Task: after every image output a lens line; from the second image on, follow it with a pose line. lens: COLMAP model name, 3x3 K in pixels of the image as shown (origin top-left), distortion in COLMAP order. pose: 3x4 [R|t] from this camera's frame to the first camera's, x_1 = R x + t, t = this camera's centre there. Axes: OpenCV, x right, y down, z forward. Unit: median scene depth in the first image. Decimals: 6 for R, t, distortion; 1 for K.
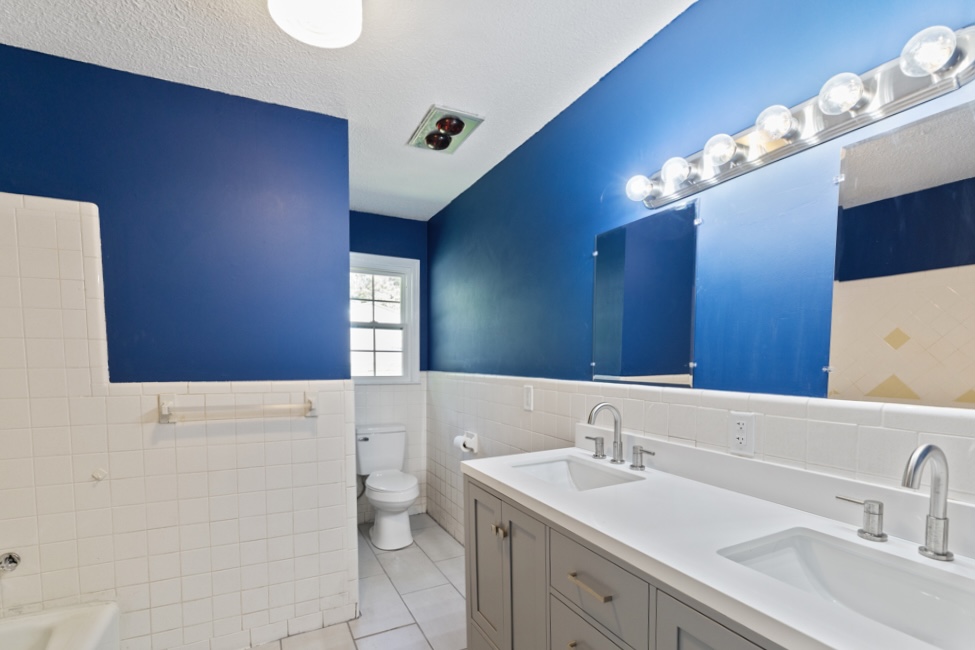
lens RADIAL K [[468.8, 0, 489.8], [0, 468.8, 384.9], [0, 0, 1]] dist [0.011806, -0.000556]
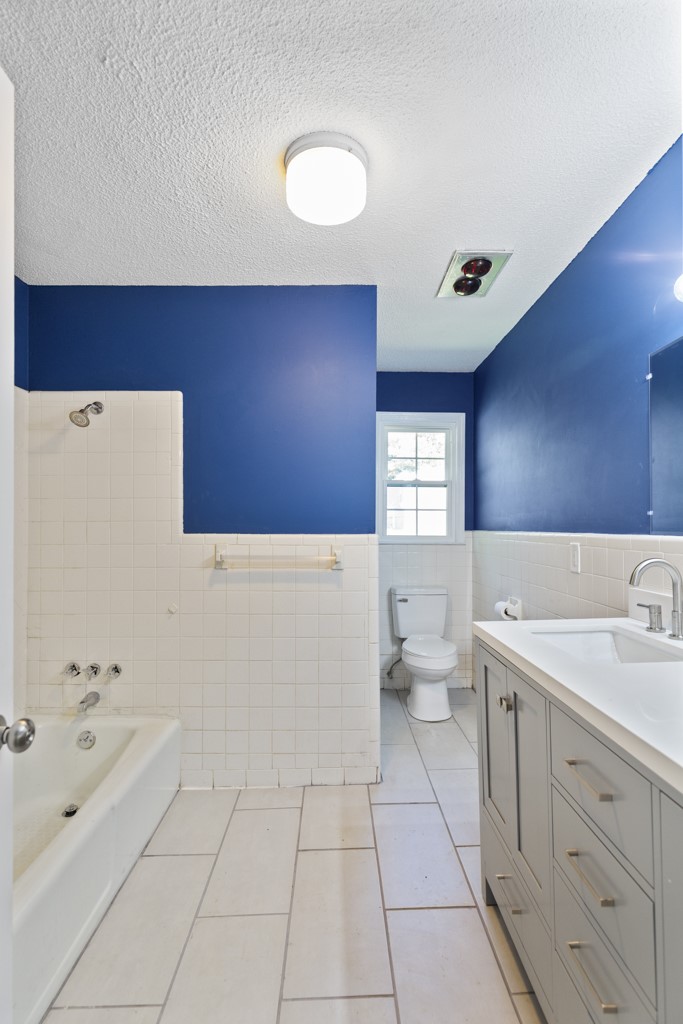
lens RADIAL K [[496.8, 0, 341.5], [0, 496.8, 512.0], [0, 0, 1]] dist [-0.000338, -0.000186]
pose [[0.900876, -0.015585, -0.433797, 0.098946], [-0.020202, 0.996767, -0.077766, 0.026084], [0.433606, 0.078821, 0.897649, 0.017498]]
